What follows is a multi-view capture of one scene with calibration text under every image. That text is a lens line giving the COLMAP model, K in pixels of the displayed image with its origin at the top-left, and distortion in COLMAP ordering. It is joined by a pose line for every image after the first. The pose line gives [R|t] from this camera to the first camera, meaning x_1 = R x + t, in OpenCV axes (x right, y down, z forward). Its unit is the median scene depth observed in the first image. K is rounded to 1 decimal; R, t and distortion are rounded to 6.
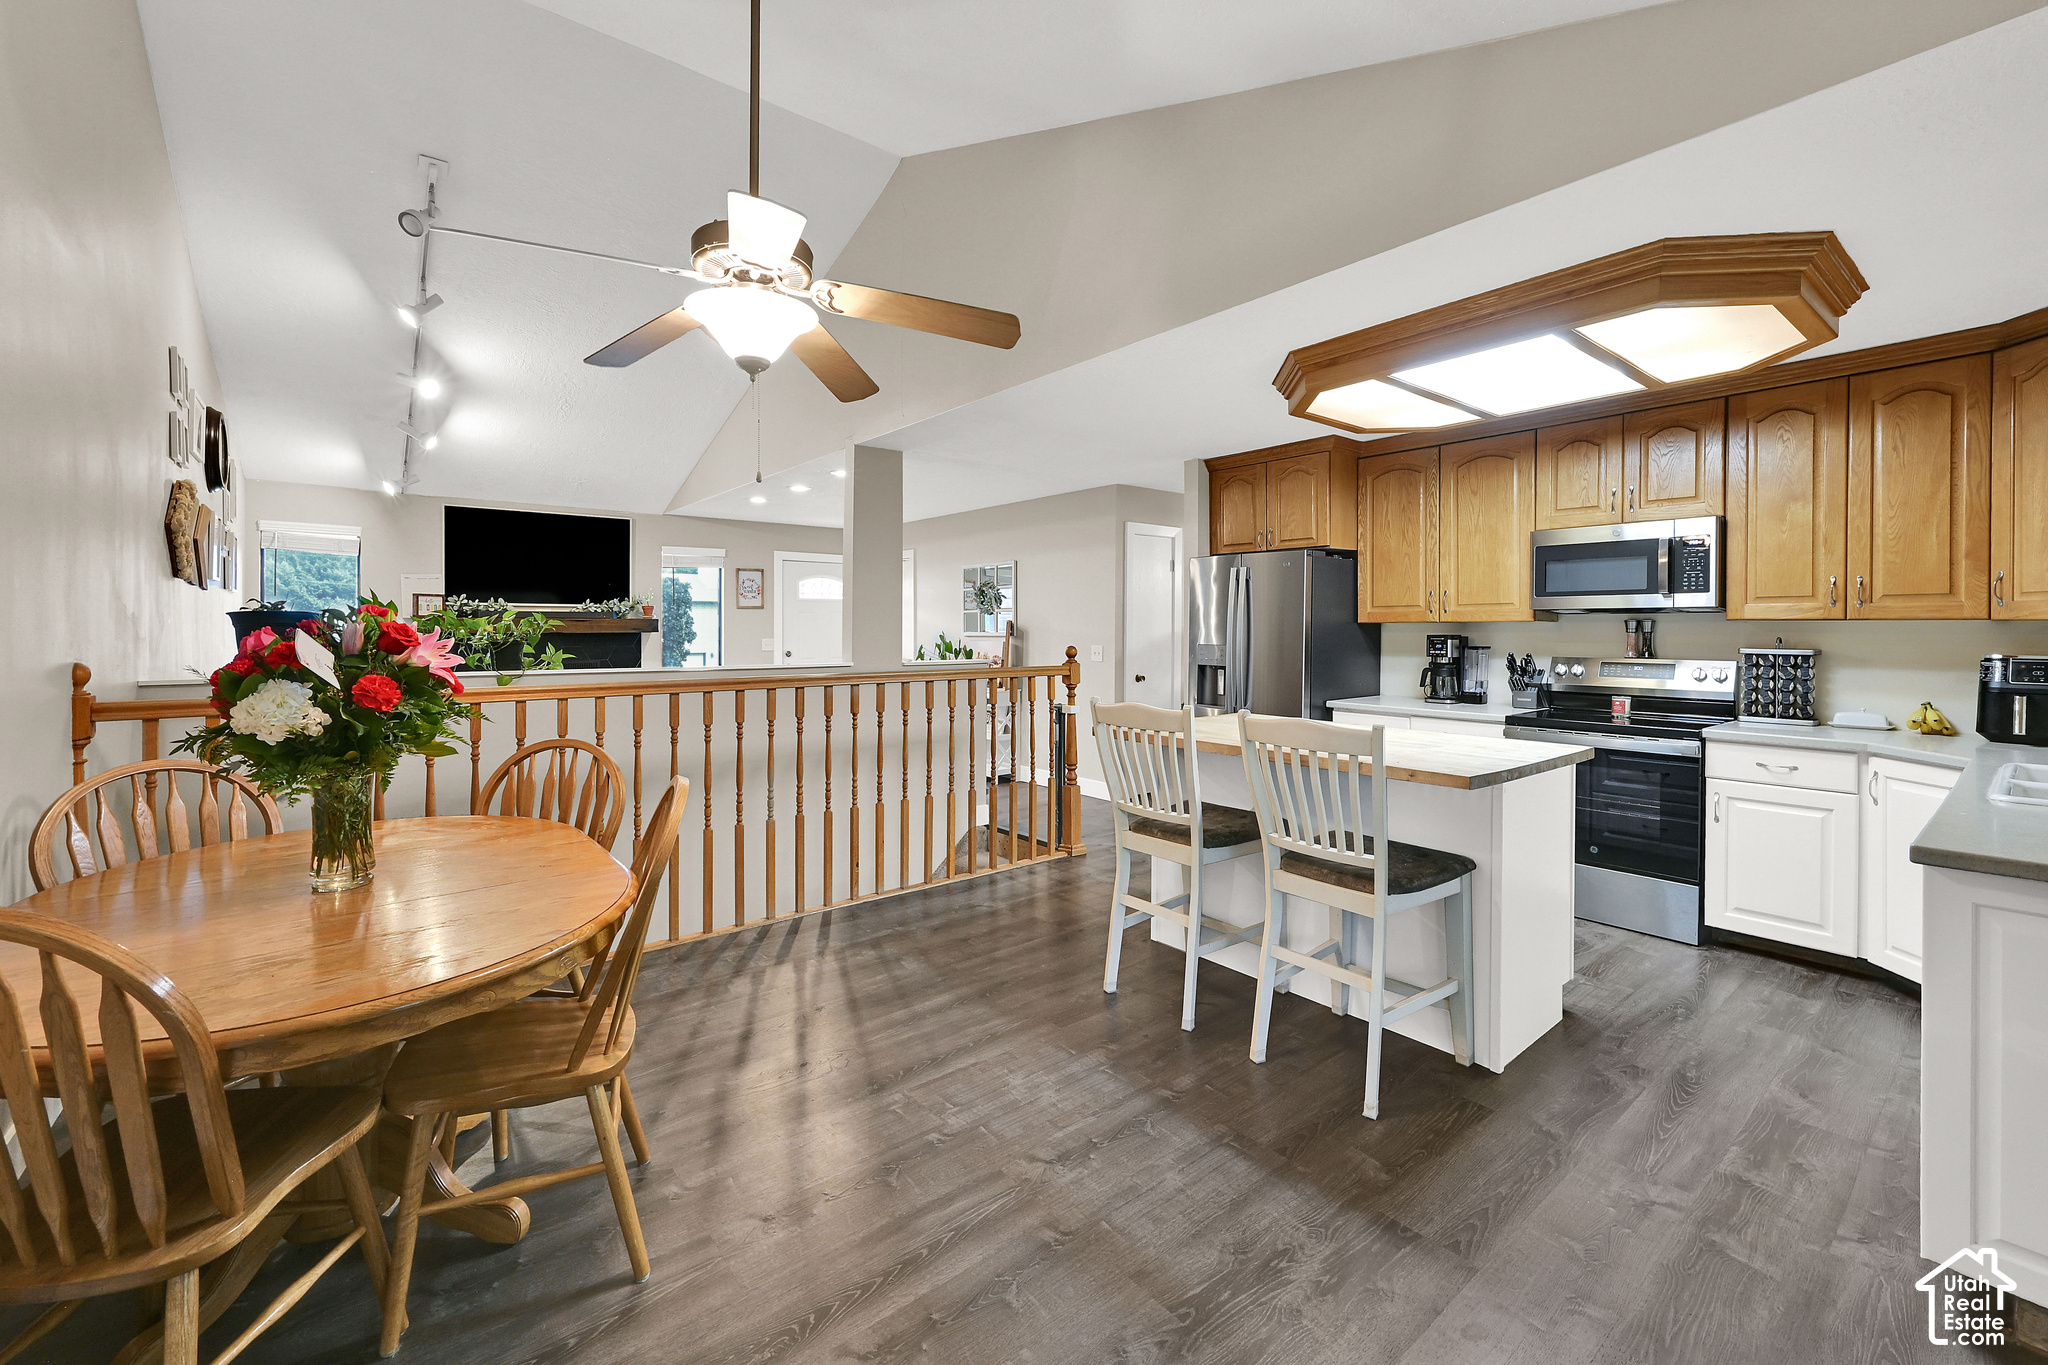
lens RADIAL K [[831.1, 0, 1031.4], [0, 831.1, 646.2], [0, 0, 1]] dist [0.000689, 0.000102]
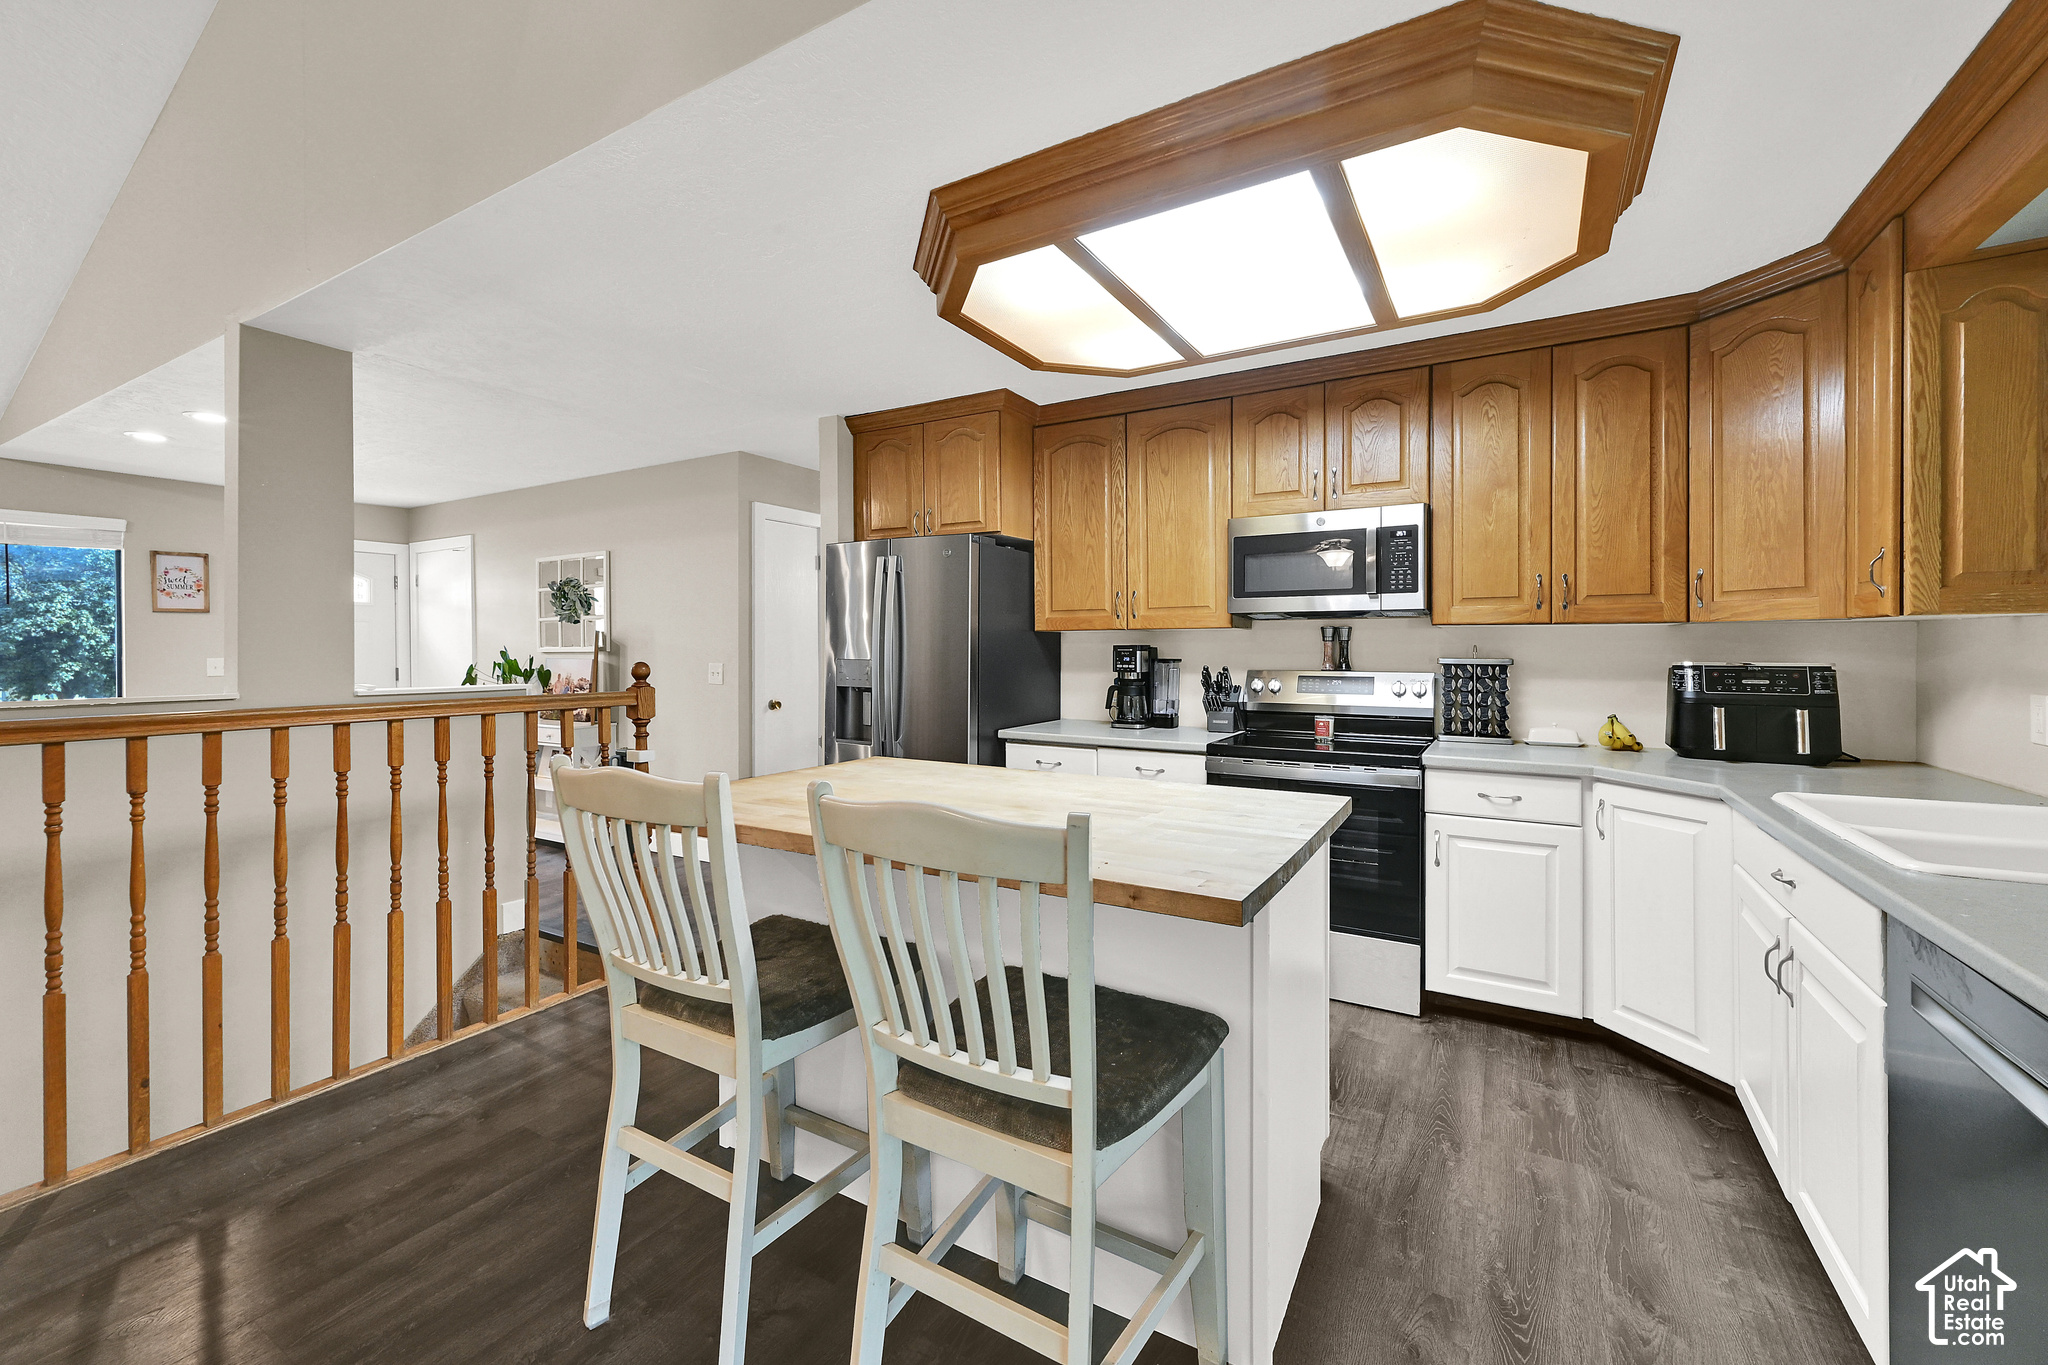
lens RADIAL K [[831.1, 0, 1031.4], [0, 831.1, 646.2], [0, 0, 1]] dist [0.000689, 0.000102]
pose [[0.932218, 0.000566, 0.361898, 0.129738], [0.008203, 0.999709, -0.022692, 0.006317], [-0.361805, 0.024122, 0.931942, 0.331395]]
